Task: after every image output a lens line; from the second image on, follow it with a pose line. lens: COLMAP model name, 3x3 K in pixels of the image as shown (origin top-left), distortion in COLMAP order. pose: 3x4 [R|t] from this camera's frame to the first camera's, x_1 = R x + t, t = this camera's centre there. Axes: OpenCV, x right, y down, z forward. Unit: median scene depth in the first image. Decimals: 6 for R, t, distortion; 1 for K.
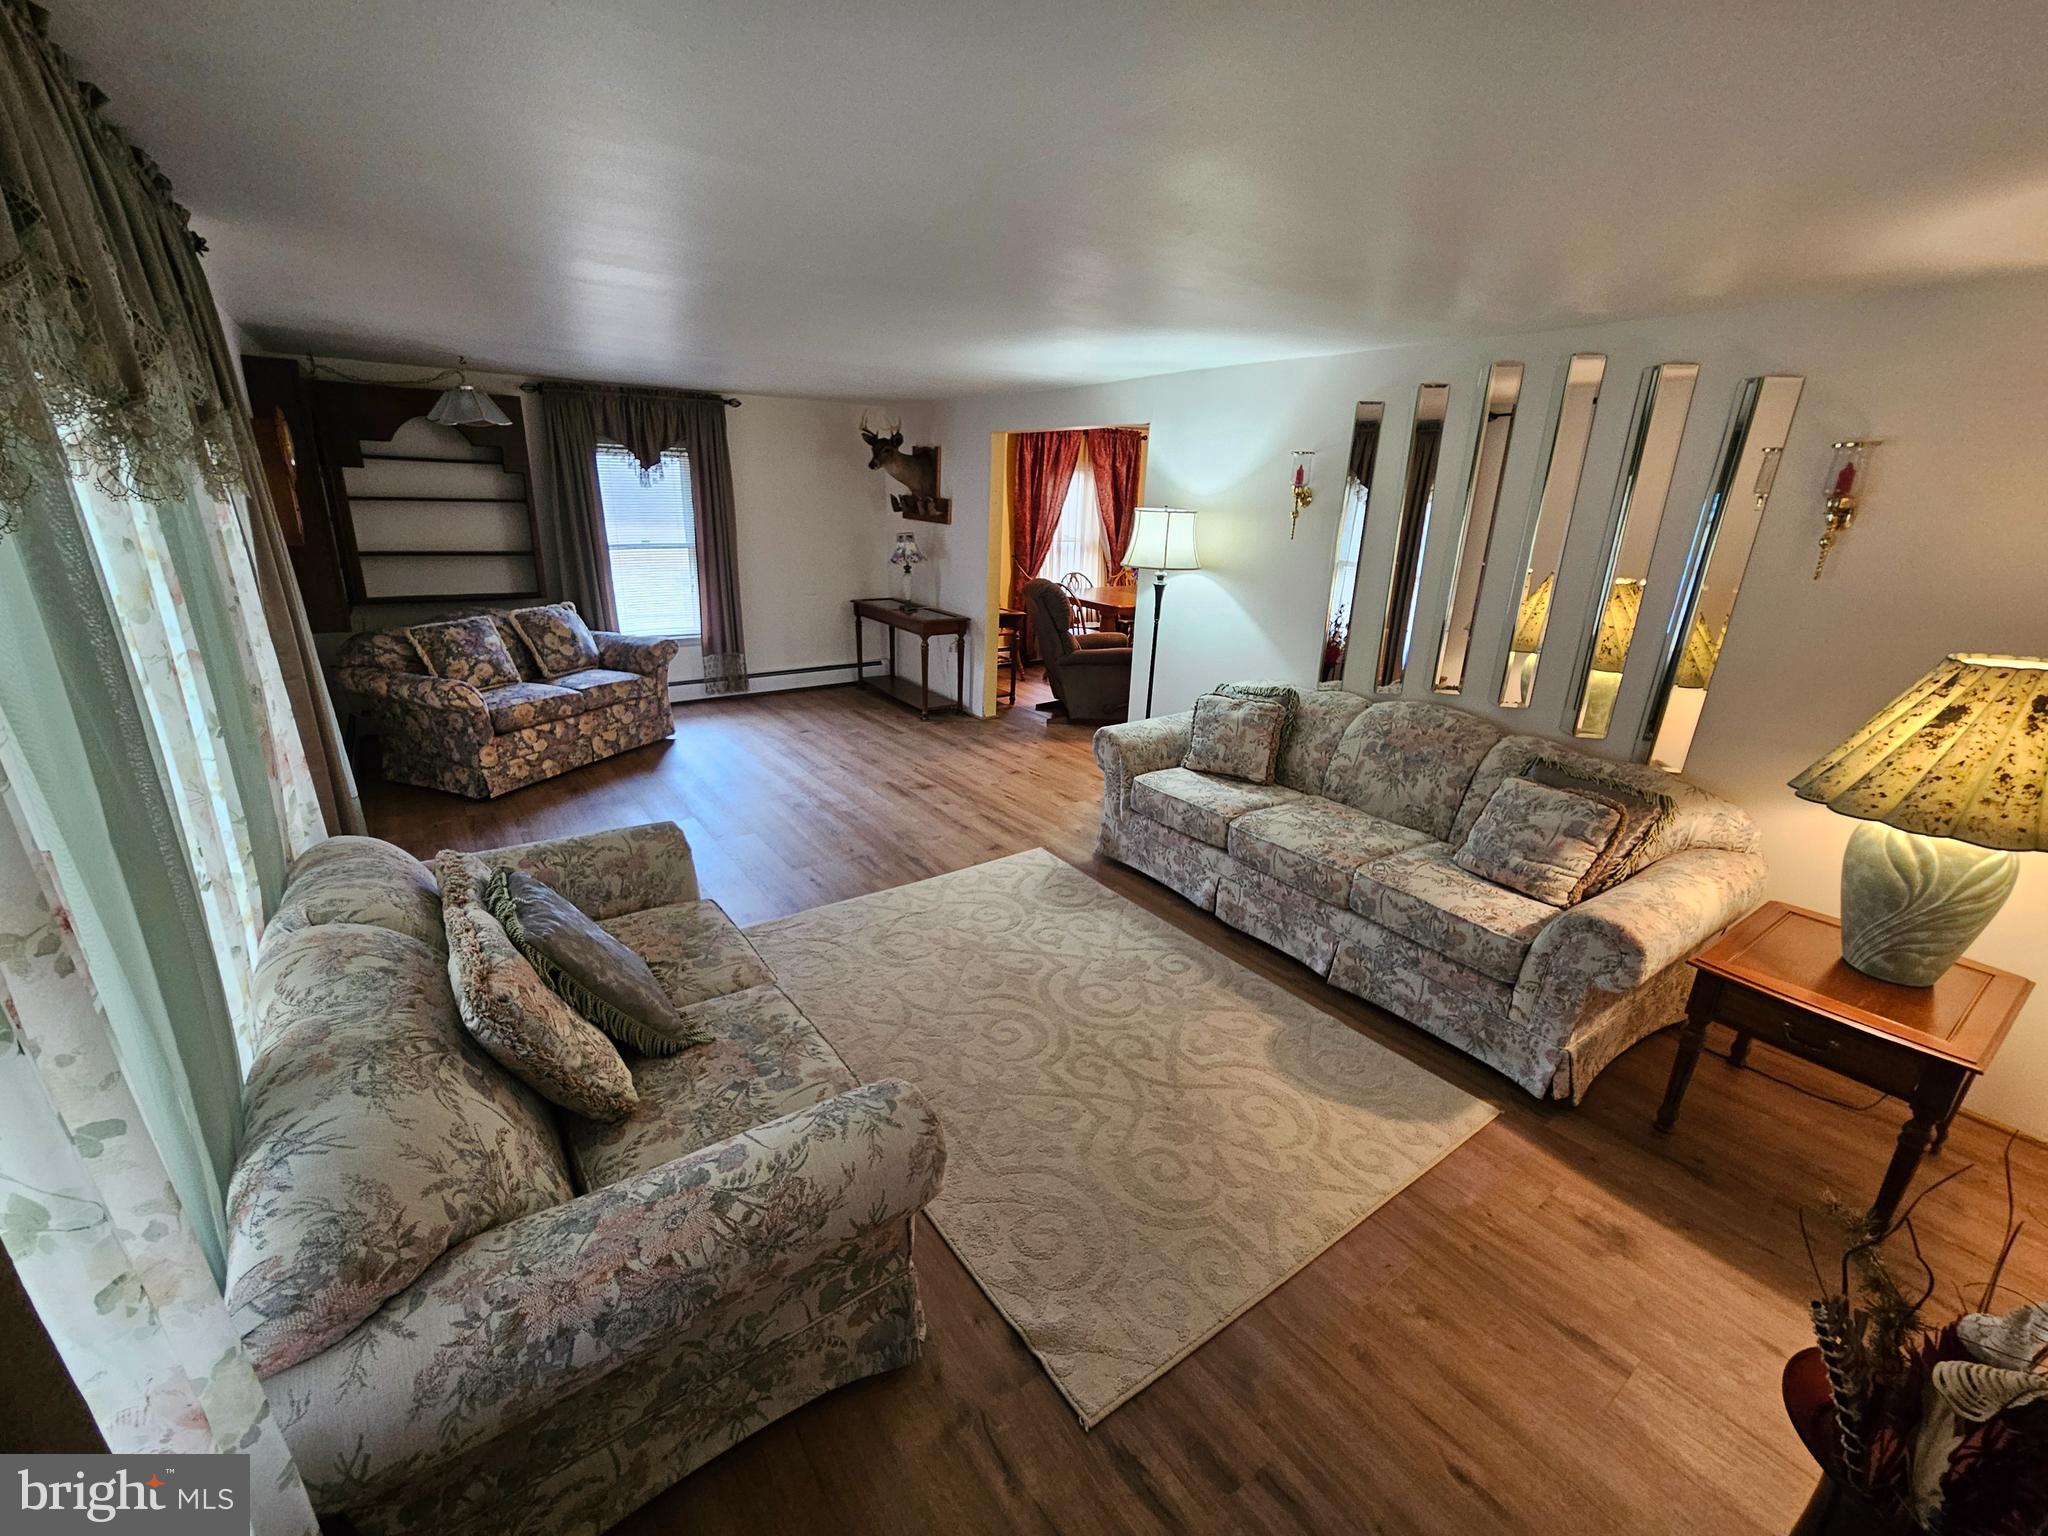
lens RADIAL K [[832.7, 0, 1024.0], [0, 832.7, 768.0], [0, 0, 1]] dist [-0.001501, -0.000391]
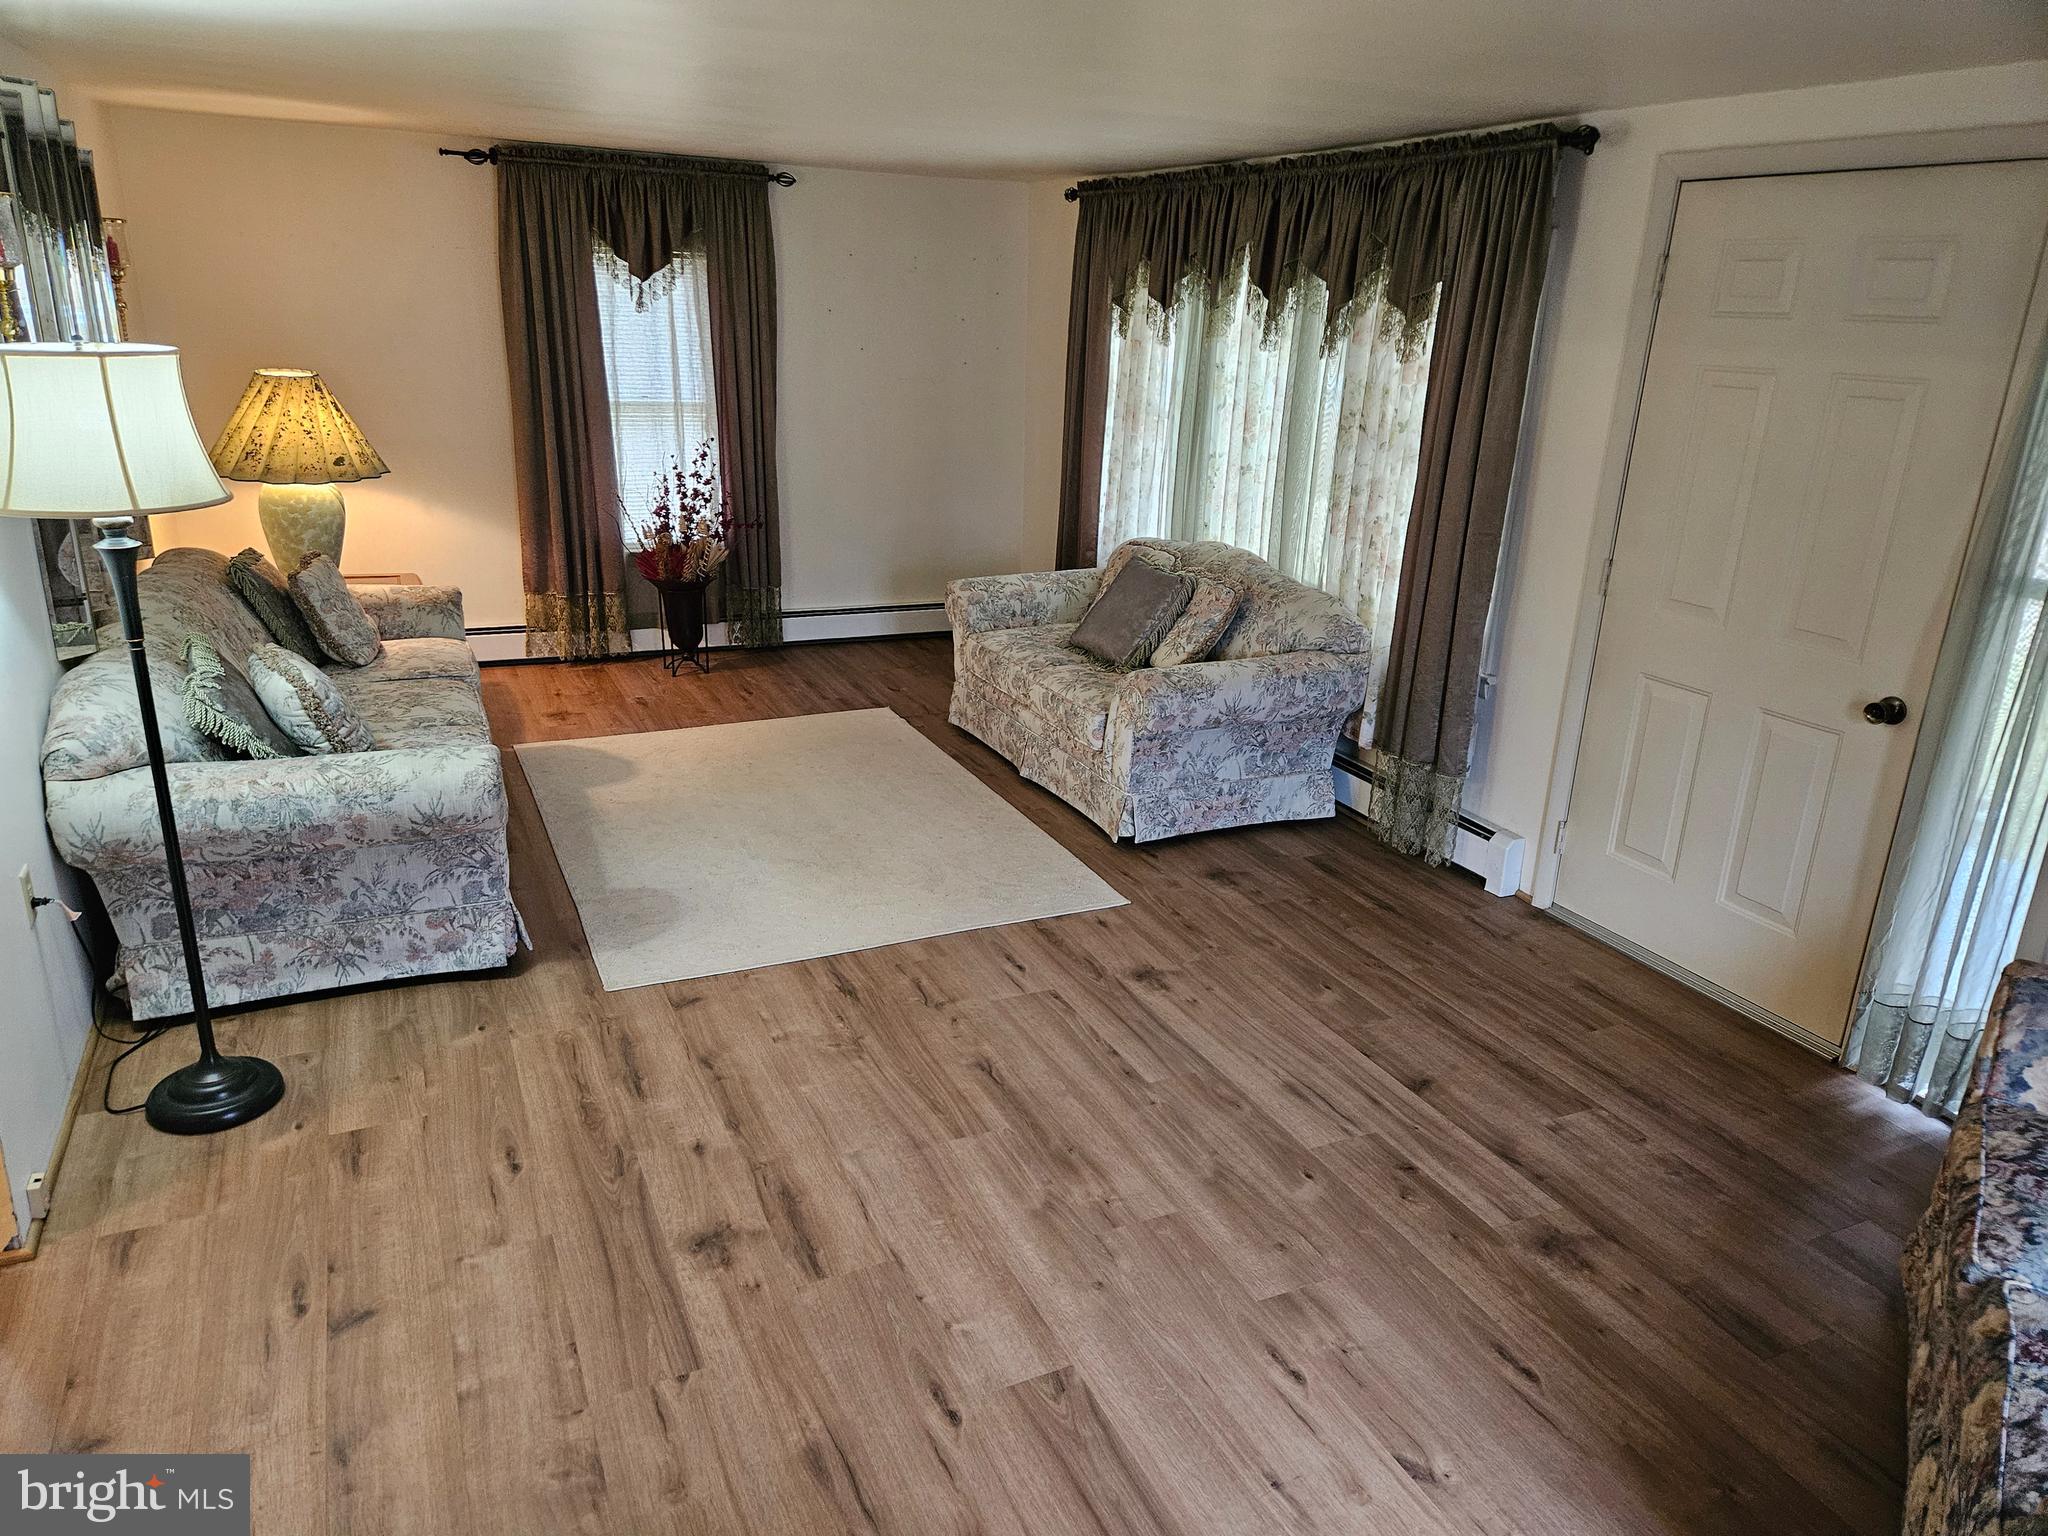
lens RADIAL K [[1349.5, 0, 1024.0], [0, 1349.5, 768.0], [0, 0, 1]] dist [0.087478, -0.068470]
pose [[-0.978416, -0.140431, 0.151593, -0.357741], [-0.021522, 0.798859, 0.601133, -0.553076], [-0.205519, 0.584896, -0.784639, 1.558637]]
